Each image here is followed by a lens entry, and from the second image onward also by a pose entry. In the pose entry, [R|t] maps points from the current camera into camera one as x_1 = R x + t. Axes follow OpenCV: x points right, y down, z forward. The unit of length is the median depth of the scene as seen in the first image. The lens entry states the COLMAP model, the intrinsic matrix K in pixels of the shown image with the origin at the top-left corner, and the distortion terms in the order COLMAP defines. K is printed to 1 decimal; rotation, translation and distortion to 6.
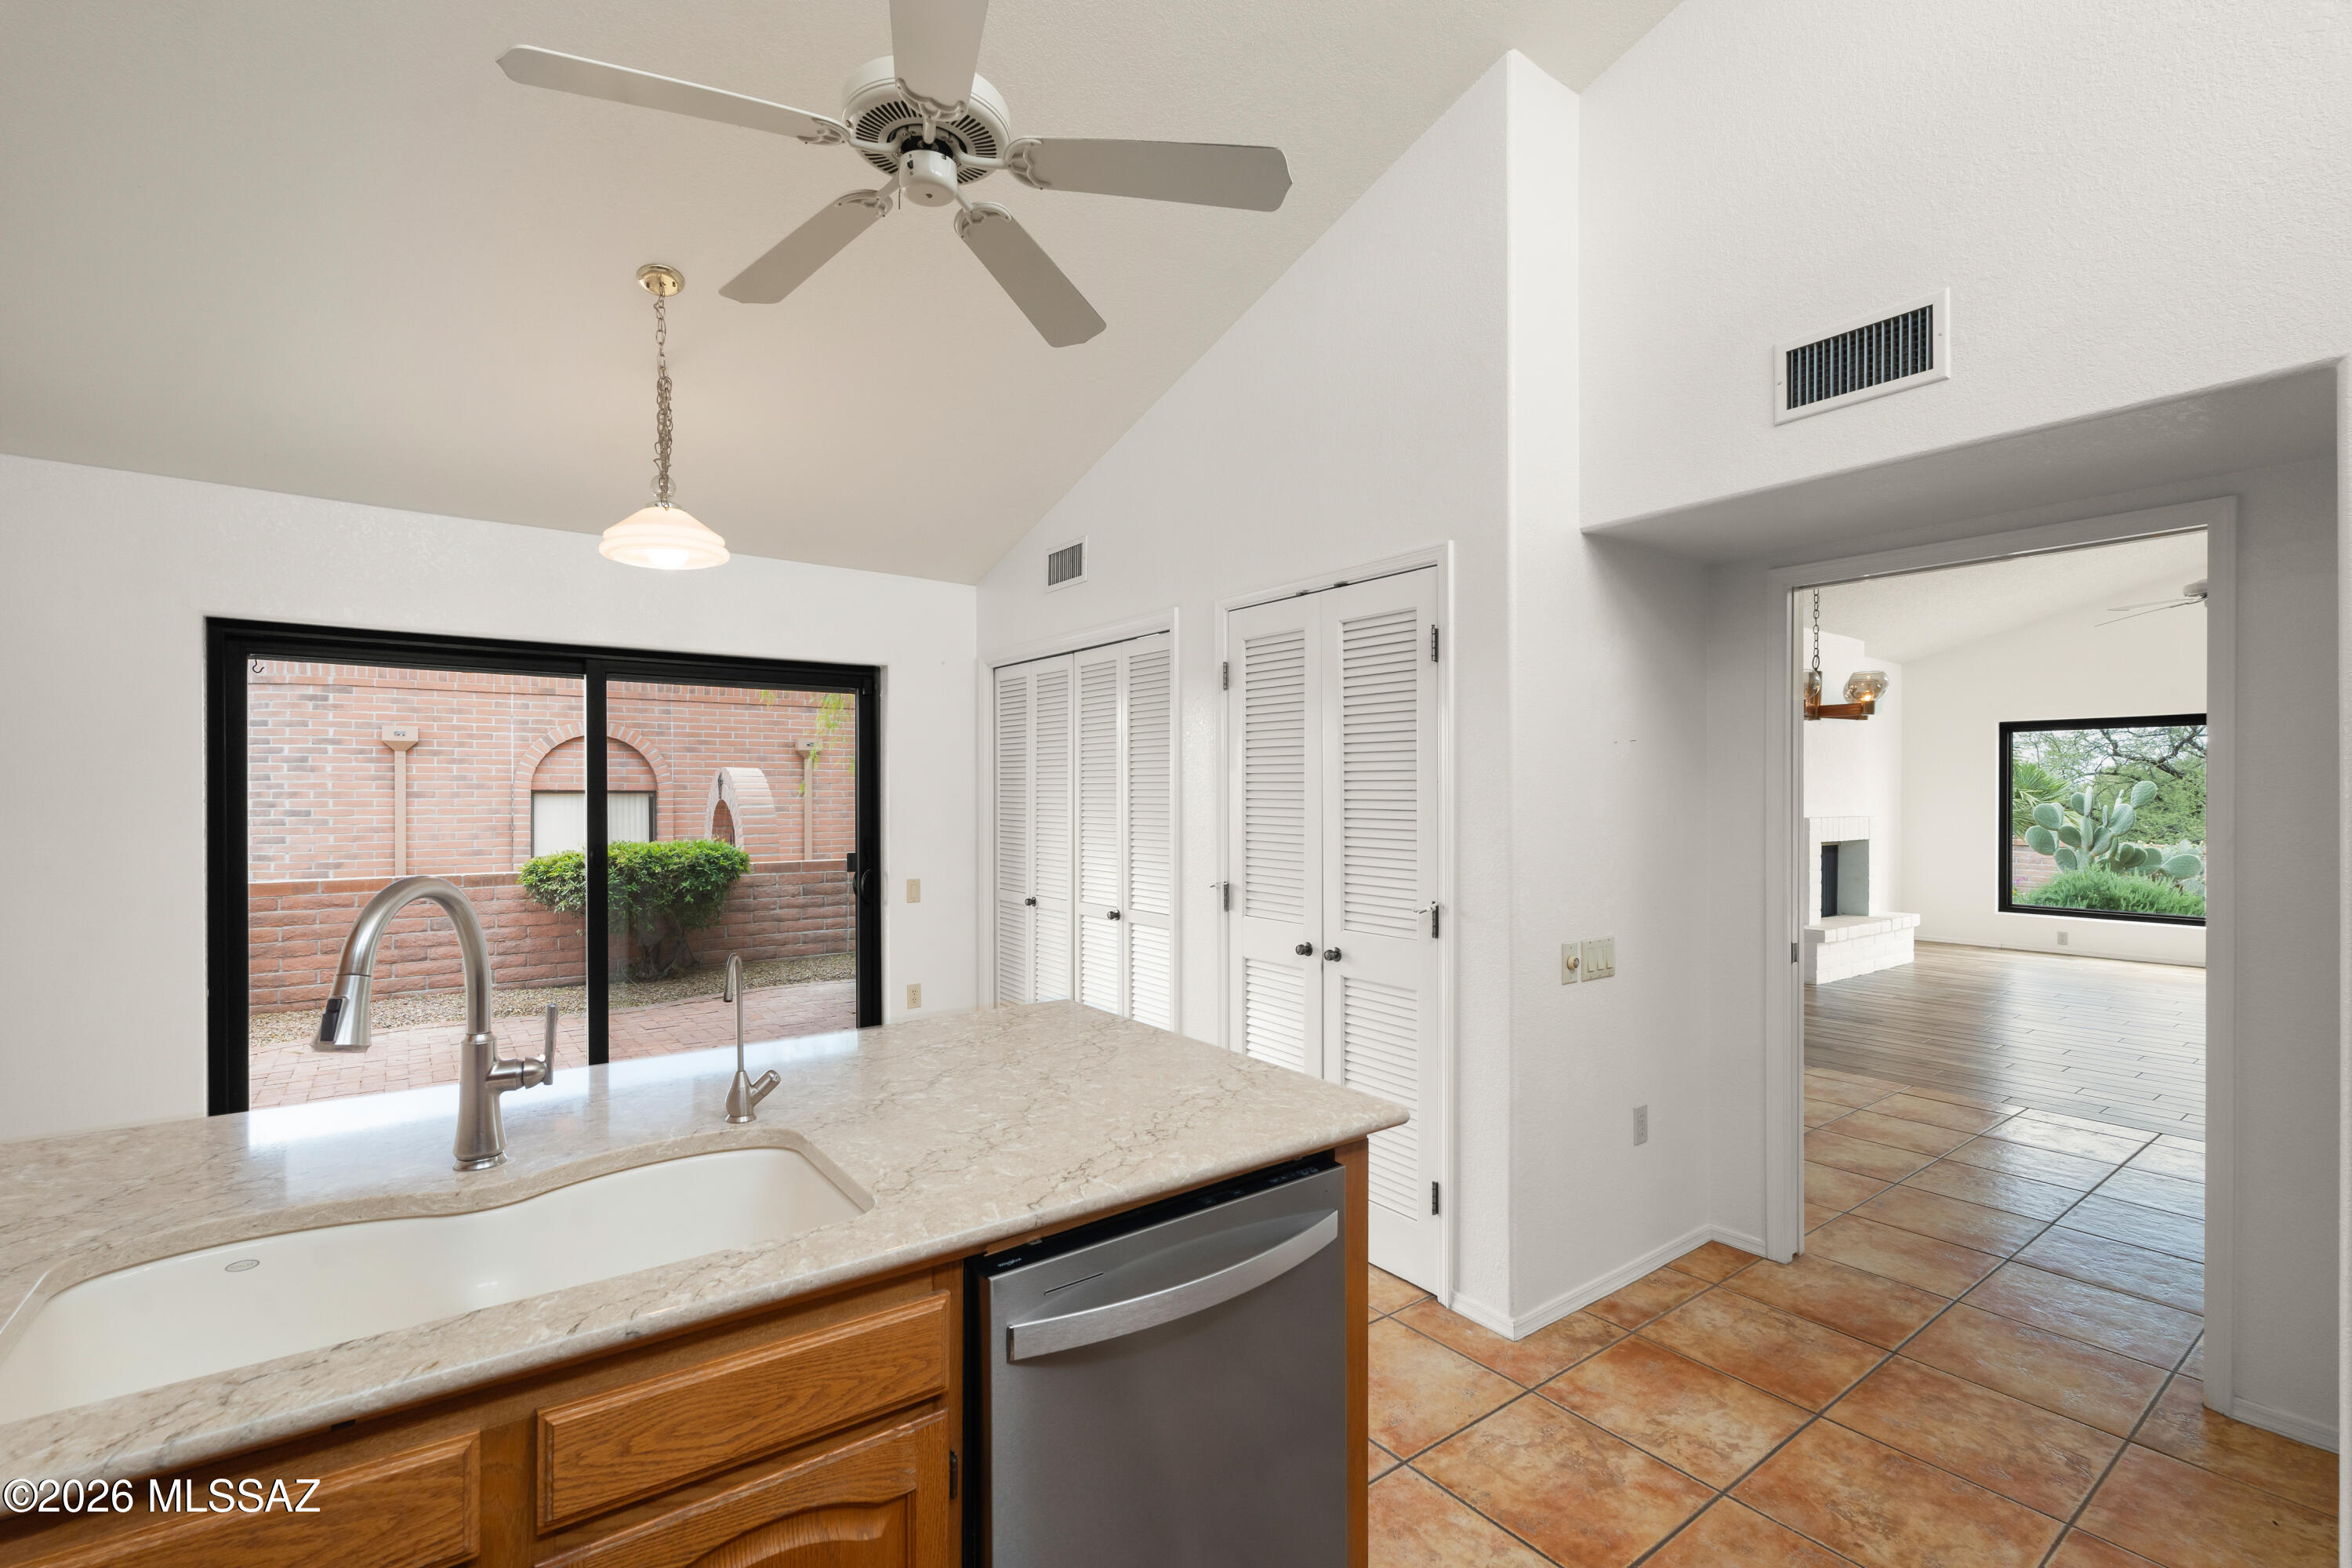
lens RADIAL K [[1044.7, 0, 1170.8], [0, 1044.7, 793.3], [0, 0, 1]] dist [-0.001031, 0.000482]
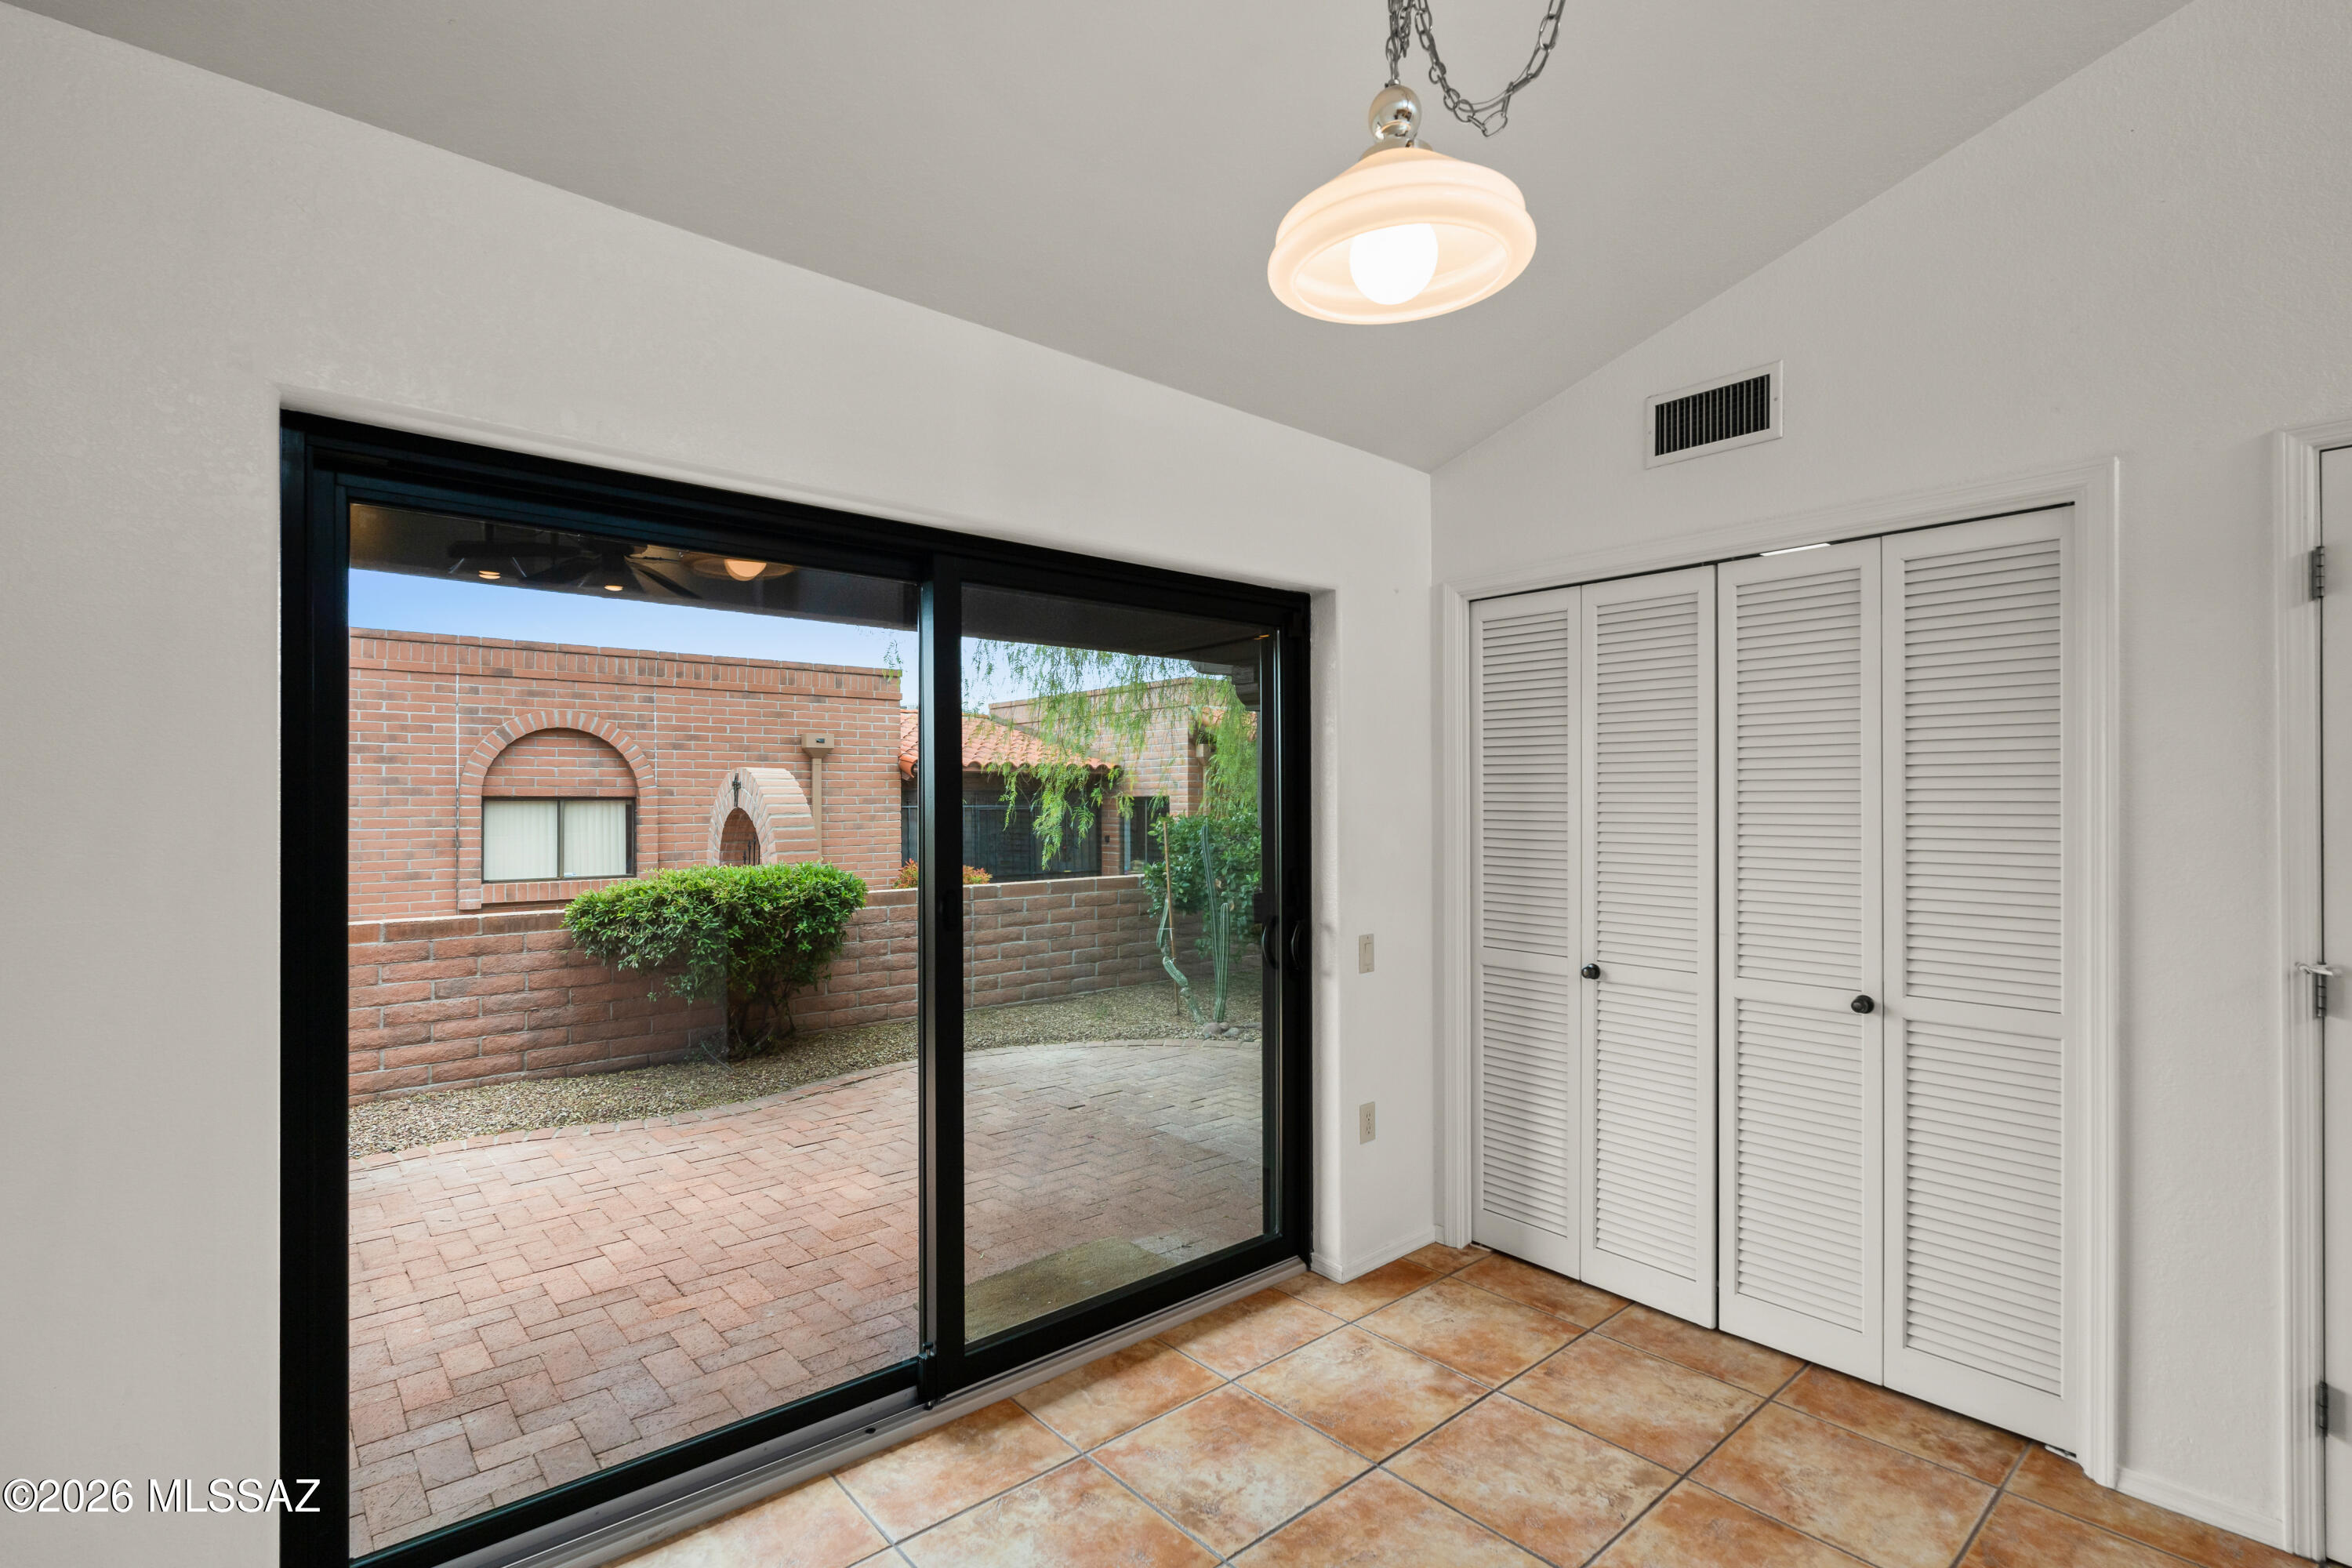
lens RADIAL K [[1094.8, 0, 1174.2], [0, 1094.8, 791.7], [0, 0, 1]] dist [0.000731, -0.000175]
pose [[0.997177, -0.001202, 0.075080, -0.263019], [0.001749, 0.999972, -0.007222, 0.000702], [-0.075069, 0.007333, 0.997151, 0.228594]]
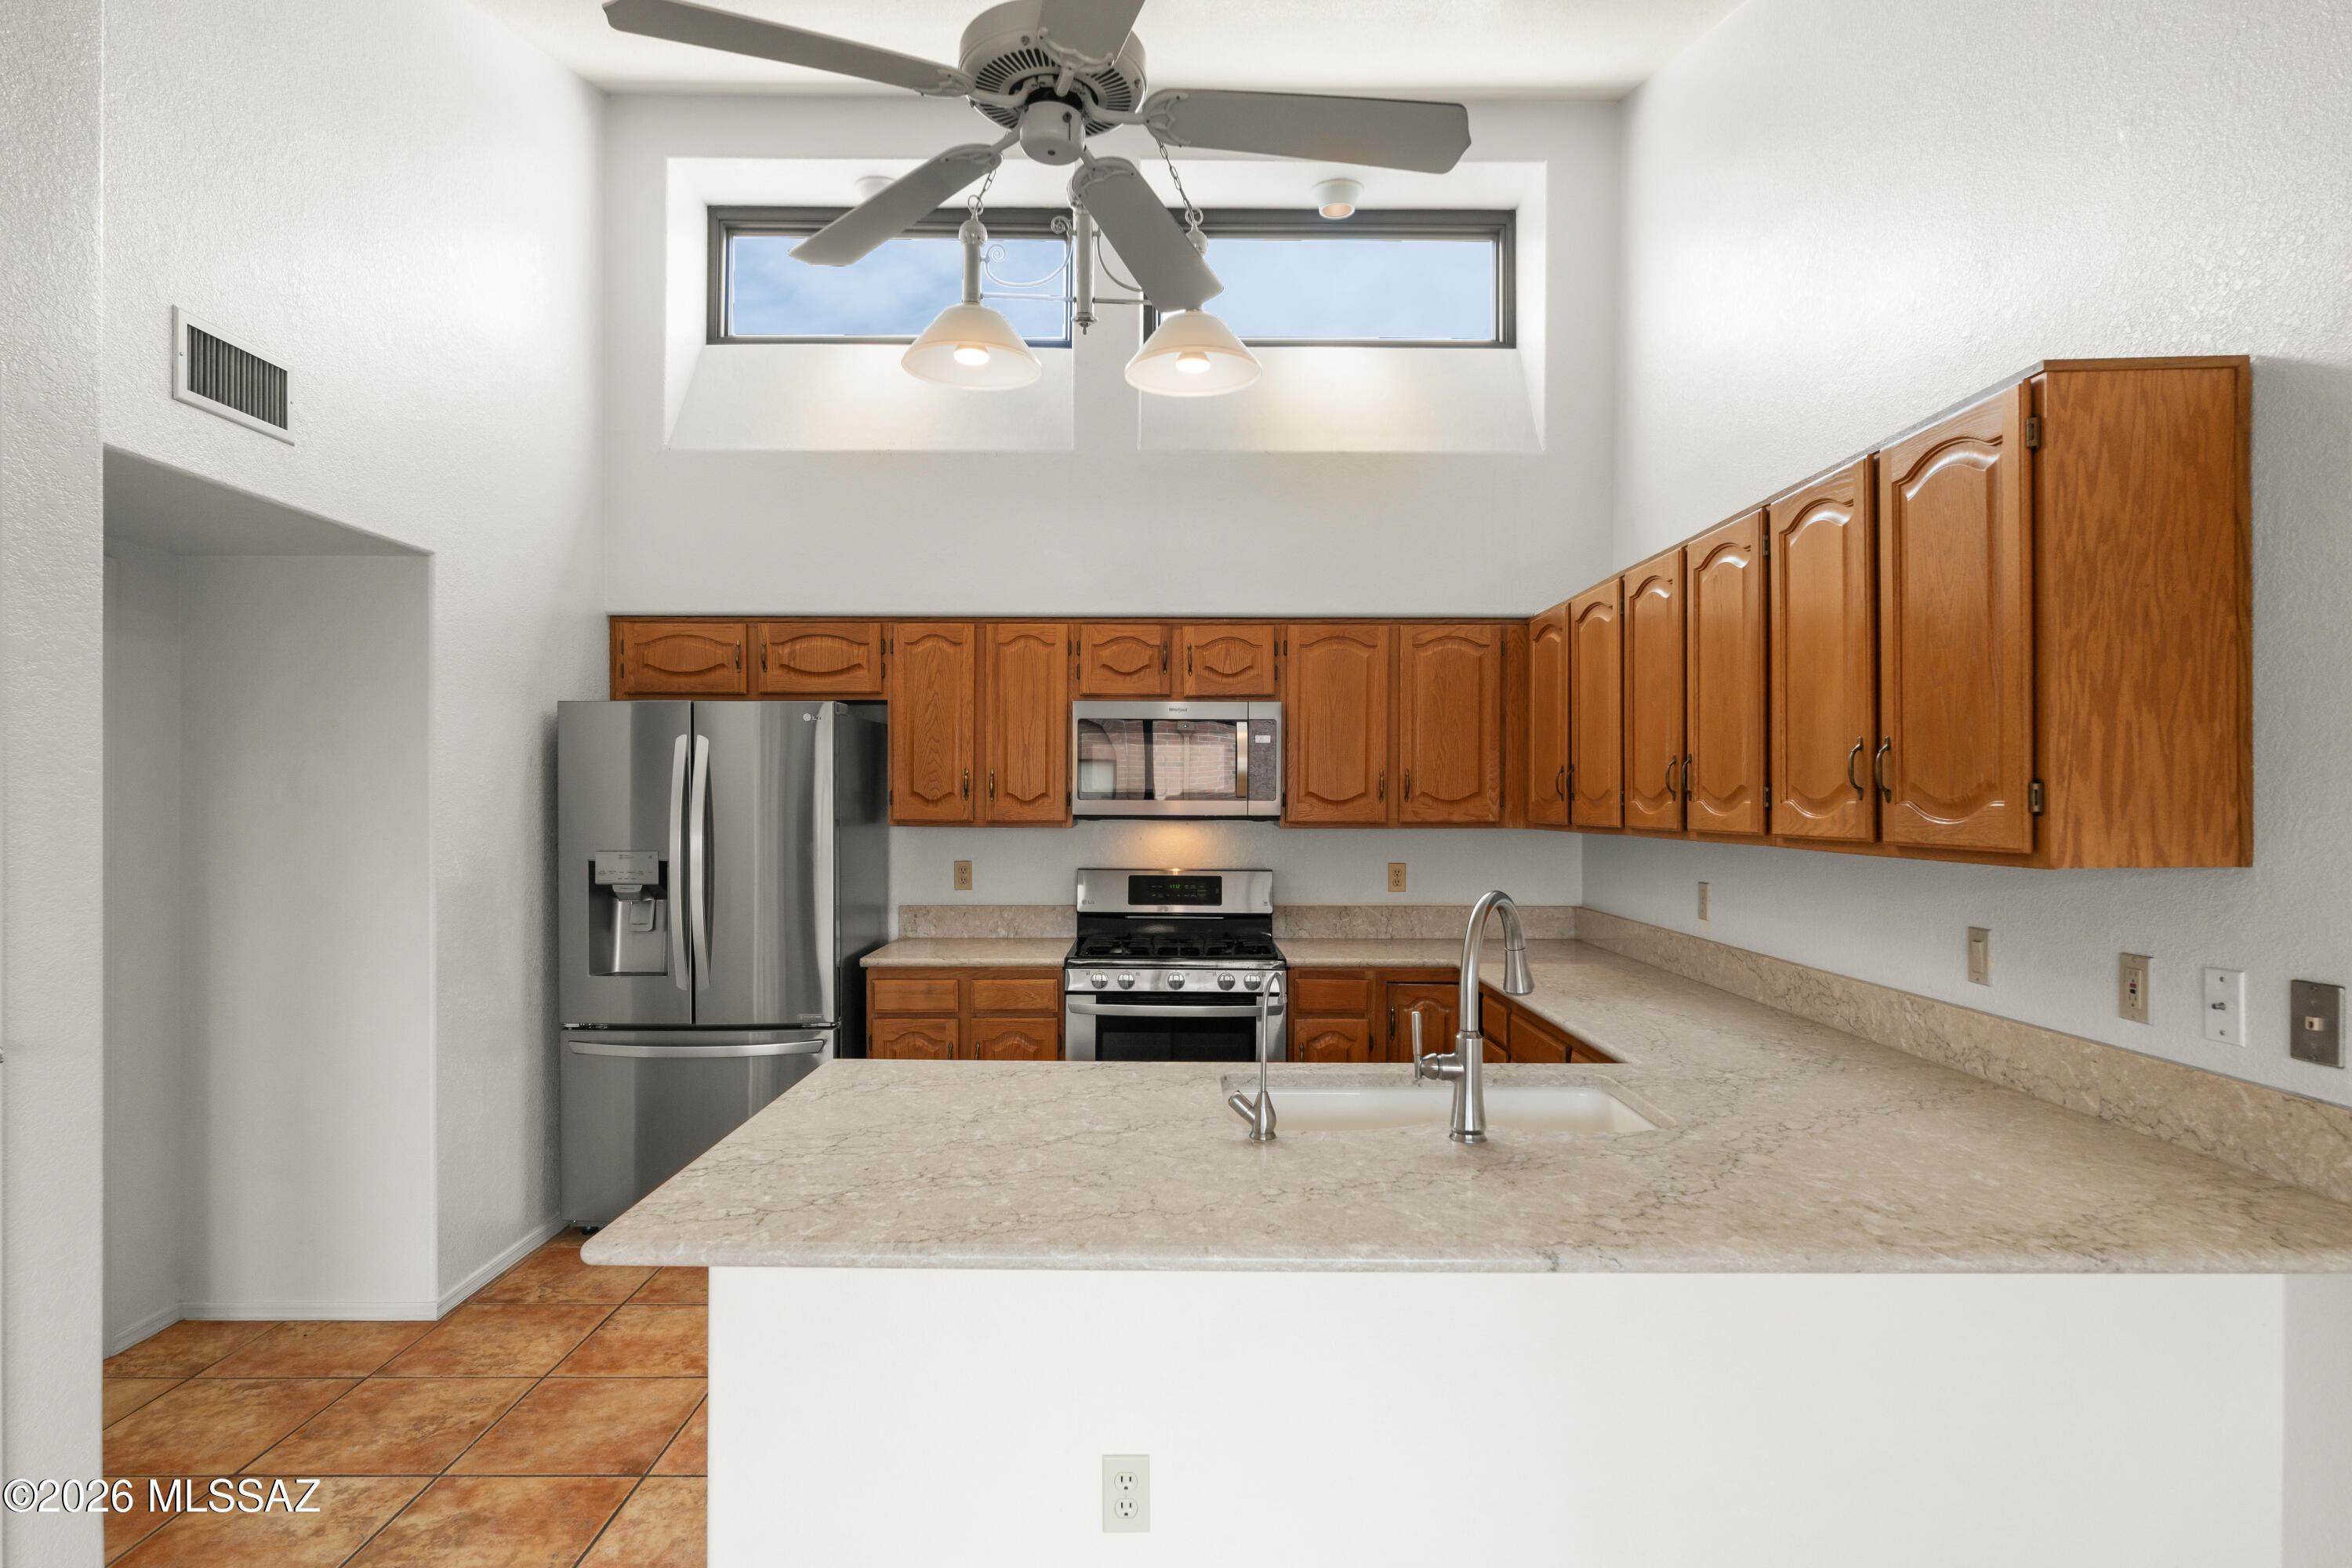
lens RADIAL K [[1224.1, 0, 1187.4], [0, 1224.1, 798.2], [0, 0, 1]] dist [-0.009632, 0.002232]
pose [[-0.813804, -0.002849, 0.581132, -0.218964], [-0.001542, 0.999995, 0.002743, -0.007408], [-0.581137, 0.001336, -0.813805, 0.420710]]
